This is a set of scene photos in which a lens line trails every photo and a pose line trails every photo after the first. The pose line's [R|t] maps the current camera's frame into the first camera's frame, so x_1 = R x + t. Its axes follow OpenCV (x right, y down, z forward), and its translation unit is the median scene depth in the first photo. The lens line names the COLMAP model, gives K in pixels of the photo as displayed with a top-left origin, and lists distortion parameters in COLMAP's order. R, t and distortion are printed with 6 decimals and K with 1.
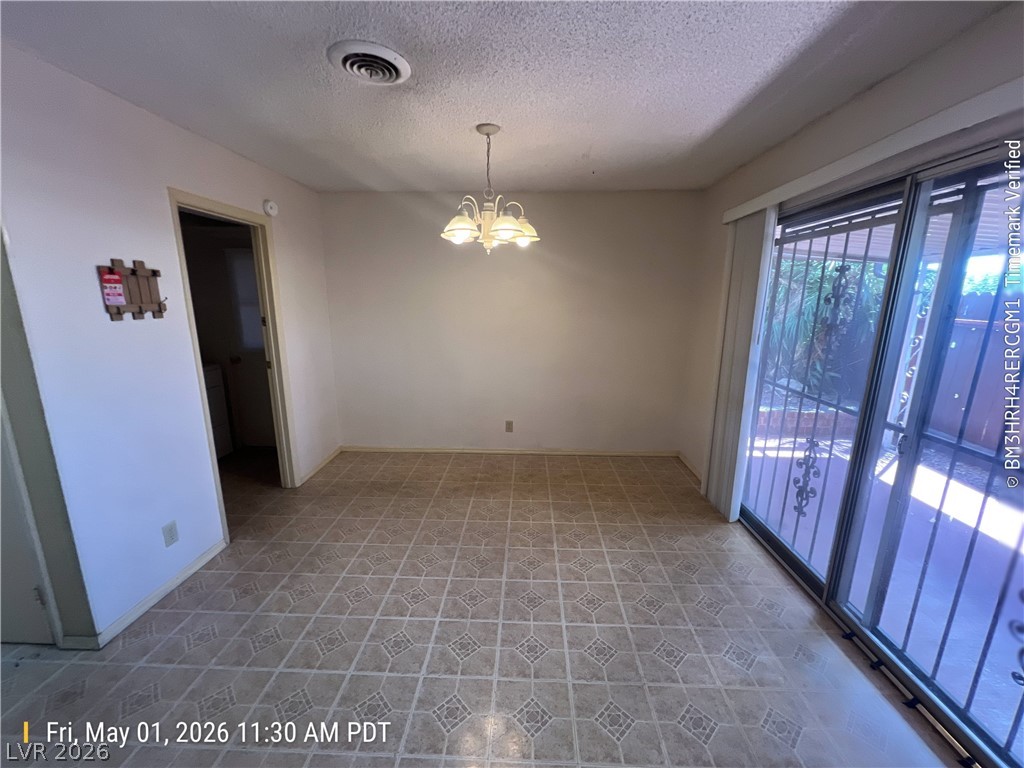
lens RADIAL K [[416.4, 0, 501.8], [0, 416.4, 395.0], [0, 0, 1]] dist [-0.000309, -0.000072]
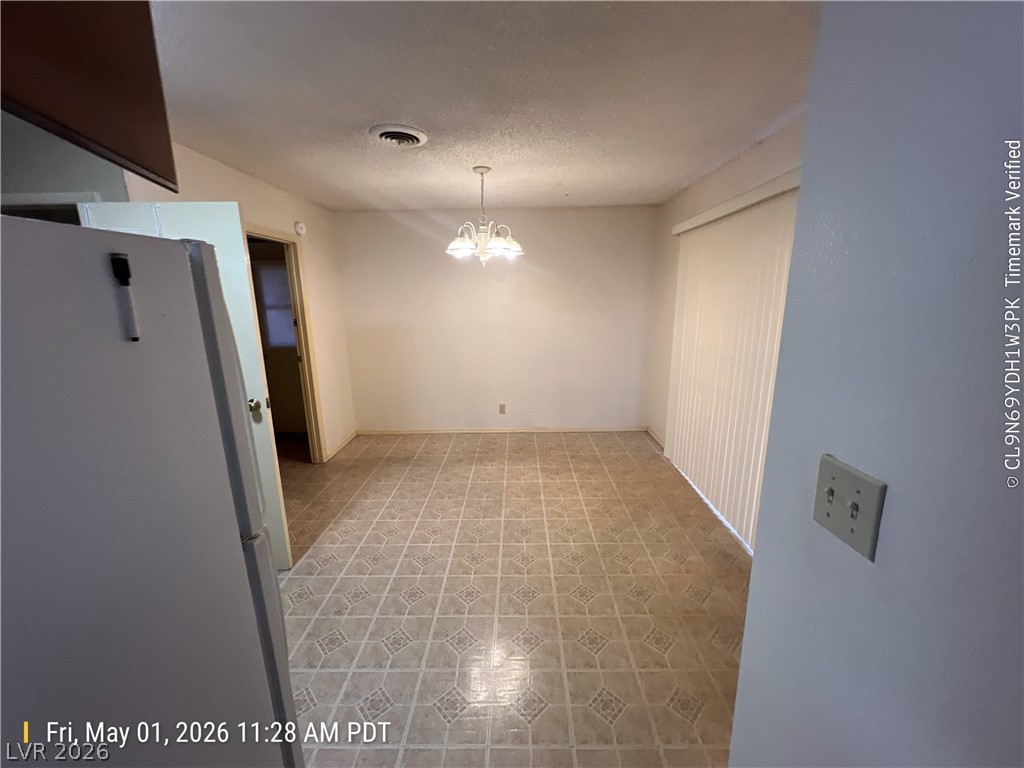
lens RADIAL K [[413.4, 0, 510.4], [0, 413.4, 400.8], [0, 0, 1]] dist [-0.033045, -0.000013]
pose [[0.998667, -0.026762, 0.044132, -0.013795], [0.026082, 0.999533, 0.015905, 0.047754], [-0.044537, -0.014733, 0.998899, -0.217499]]
